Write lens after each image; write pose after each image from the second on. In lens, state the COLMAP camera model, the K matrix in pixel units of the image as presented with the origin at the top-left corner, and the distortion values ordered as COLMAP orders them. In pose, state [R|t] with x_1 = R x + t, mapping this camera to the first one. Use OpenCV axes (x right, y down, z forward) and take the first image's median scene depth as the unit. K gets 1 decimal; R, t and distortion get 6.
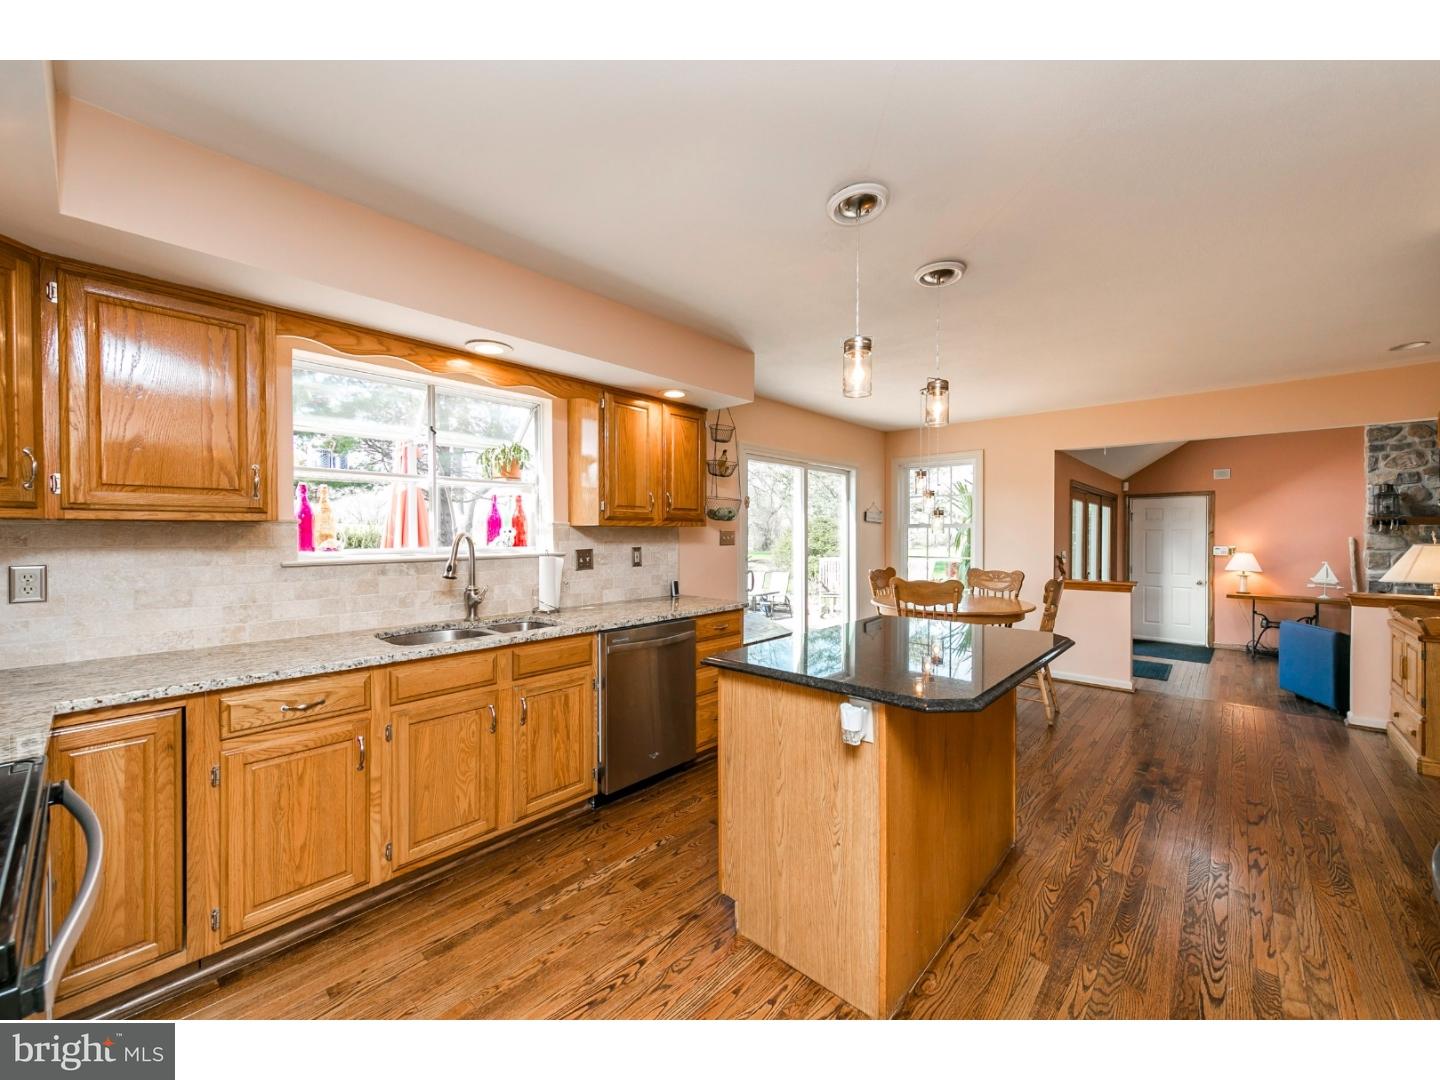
lens RADIAL K [[562.4, 0, 723.2], [0, 562.4, 537.0], [0, 0, 1]] dist [0.004087, 0.000417]
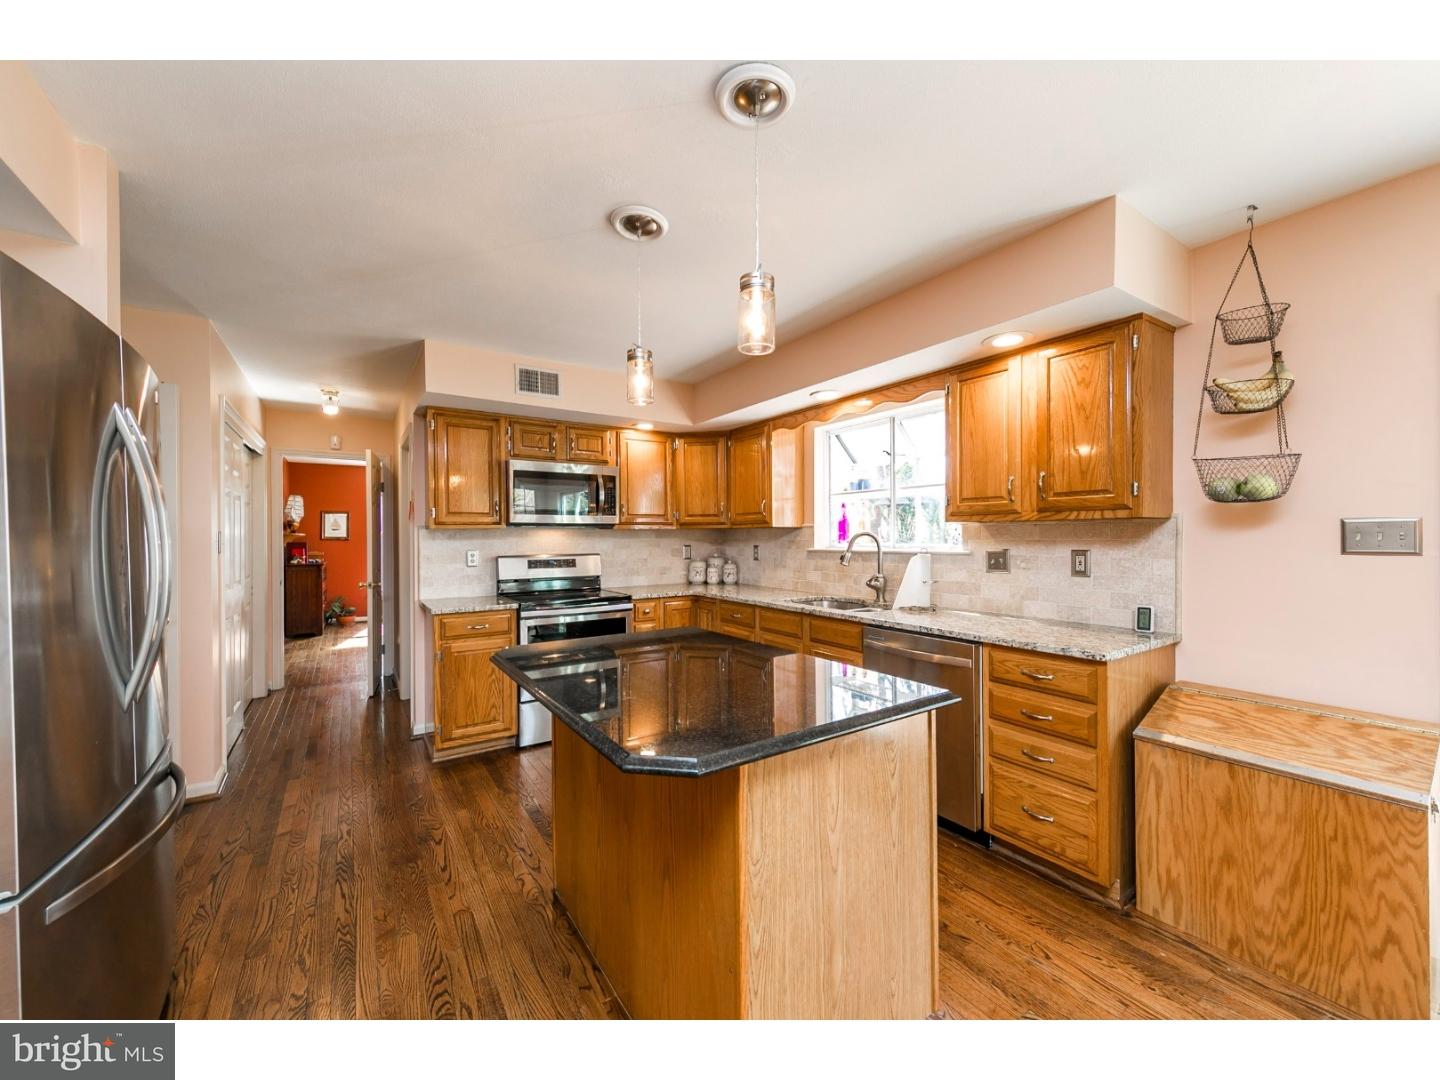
lens RADIAL K [[562.4, 0, 724.0], [0, 562.4, 539.3], [0, 0, 1]] dist [0.004087, 0.000417]
pose [[-0.244999, 0.008089, -0.969489, 0.709076], [-0.001882, 0.999959, 0.008818, -0.000466], [0.969521, 0.003985, -0.244974, 0.808503]]
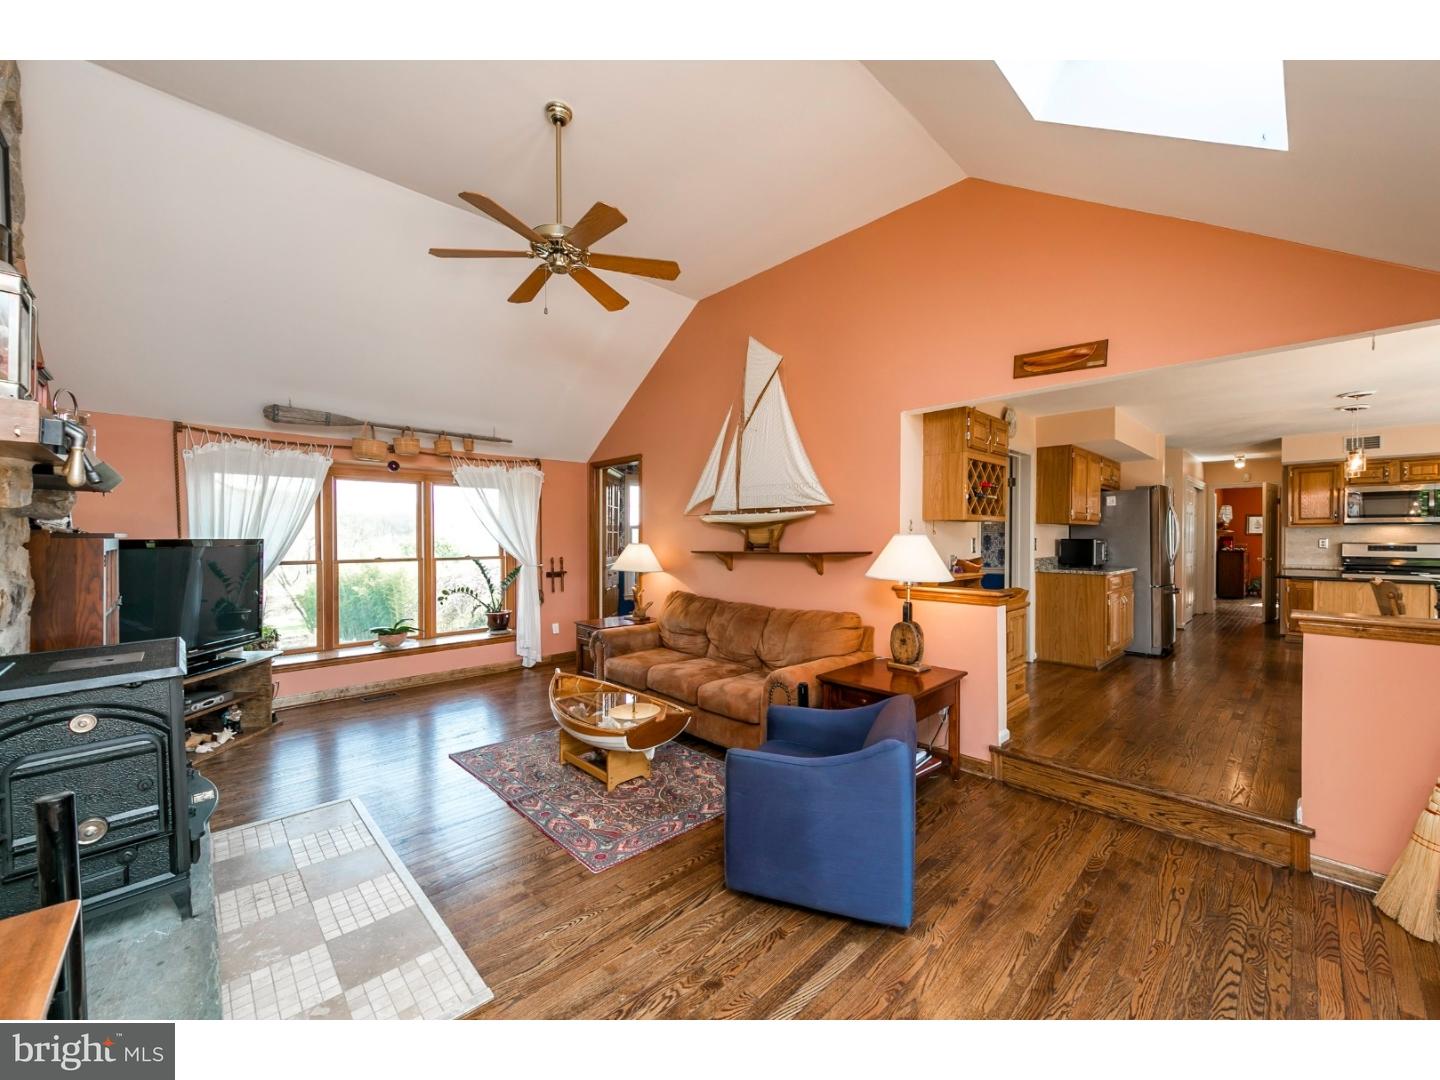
lens RADIAL K [[562.4, 0, 721.3], [0, 562.4, 541.7], [0, 0, 1]] dist [0.004087, 0.000417]
pose [[-0.997262, -0.000355, 0.073943, 1.843892], [0.000791, 0.999880, 0.015475, 0.010827], [-0.073940, 0.015491, -0.997142, 2.374126]]
